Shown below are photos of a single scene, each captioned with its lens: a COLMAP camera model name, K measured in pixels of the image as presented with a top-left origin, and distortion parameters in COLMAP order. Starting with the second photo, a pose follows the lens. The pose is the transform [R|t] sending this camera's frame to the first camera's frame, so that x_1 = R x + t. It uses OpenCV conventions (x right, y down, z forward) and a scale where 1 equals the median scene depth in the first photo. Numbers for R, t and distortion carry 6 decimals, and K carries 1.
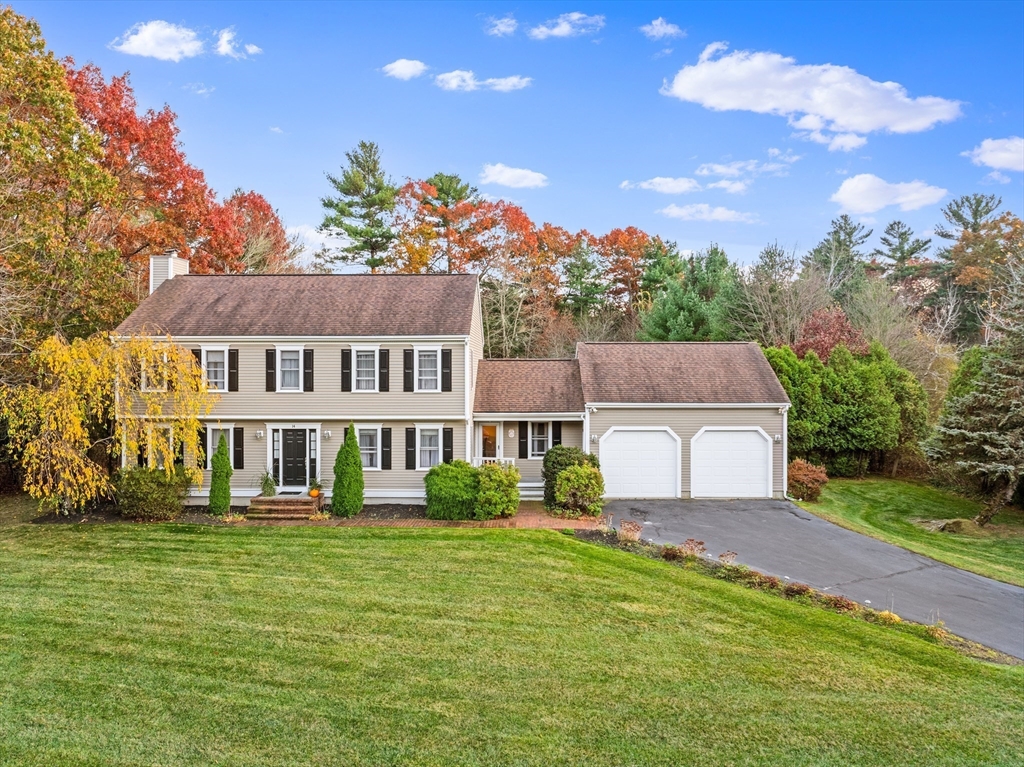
lens RADIAL K [[749.7, 0, 513.9], [0, 749.7, 363.6], [0, 0, 1]] dist [-0.028423, -0.002499]
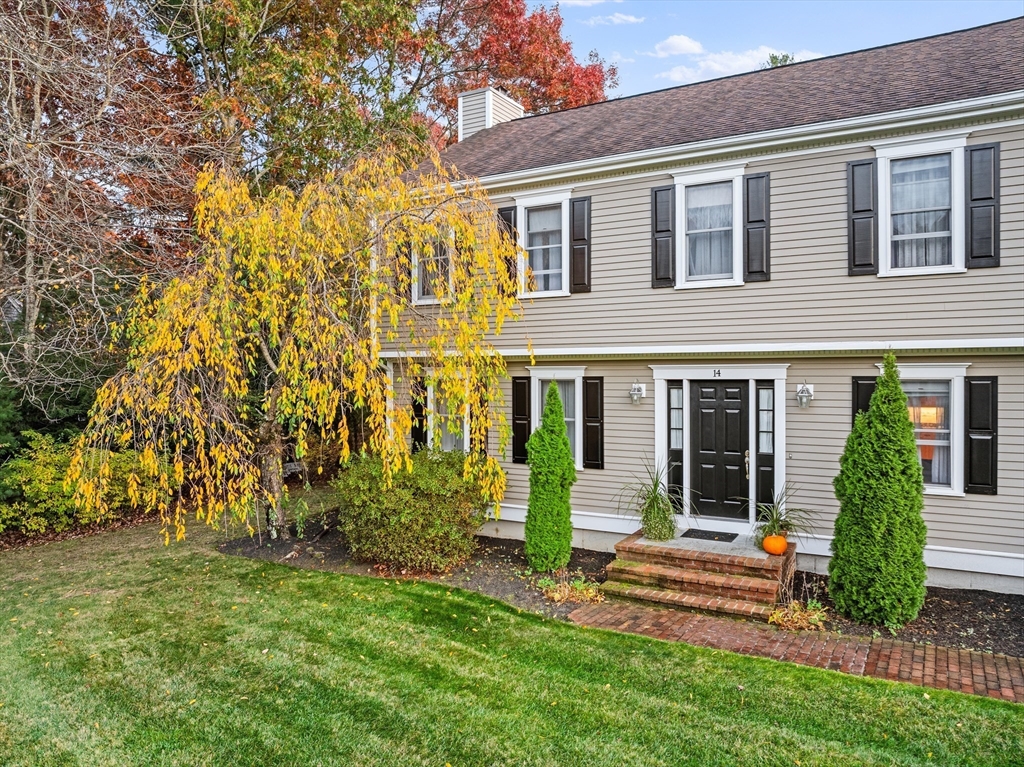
lens RADIAL K [[724.6, 0, 512.0], [0, 724.6, 383.5], [0, 0, 1]] dist [-0.030453, -0.008877]
pose [[0.869906, 0.003261, -0.493207, -0.197171], [0.004838, 0.999874, 0.015144, 0.083295], [0.493194, -0.015560, 0.869780, 0.599352]]
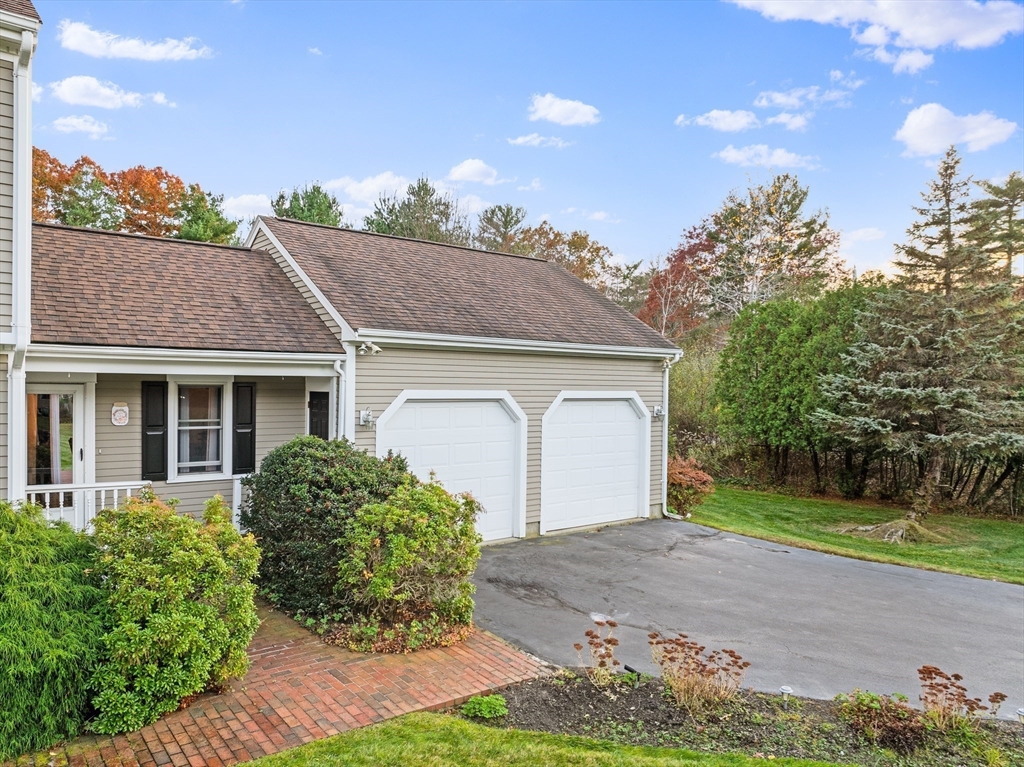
lens RADIAL K [[724.6, 0, 512.0], [0, 724.6, 383.5], [0, 0, 1]] dist [-0.030453, -0.008877]
pose [[0.767435, 0.010818, 0.641036, -0.090319], [-0.014716, 0.999891, 0.000743, 0.083550], [-0.640958, -0.010004, 0.767510, 0.678748]]
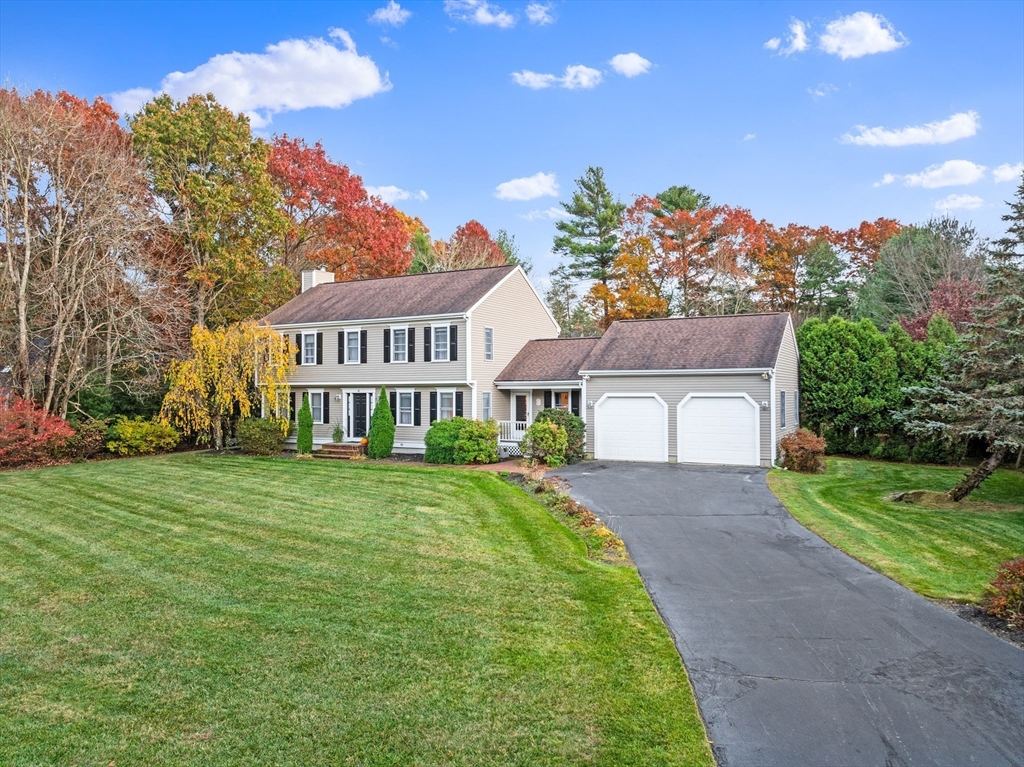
lens RADIAL K [[724.6, 0, 512.0], [0, 724.6, 383.5], [0, 0, 1]] dist [-0.030453, -0.008877]
pose [[0.885126, -0.006915, -0.465300, 0.524543], [0.004080, 0.999966, -0.007101, 0.081261], [0.465334, 0.004387, 0.885124, 0.015437]]
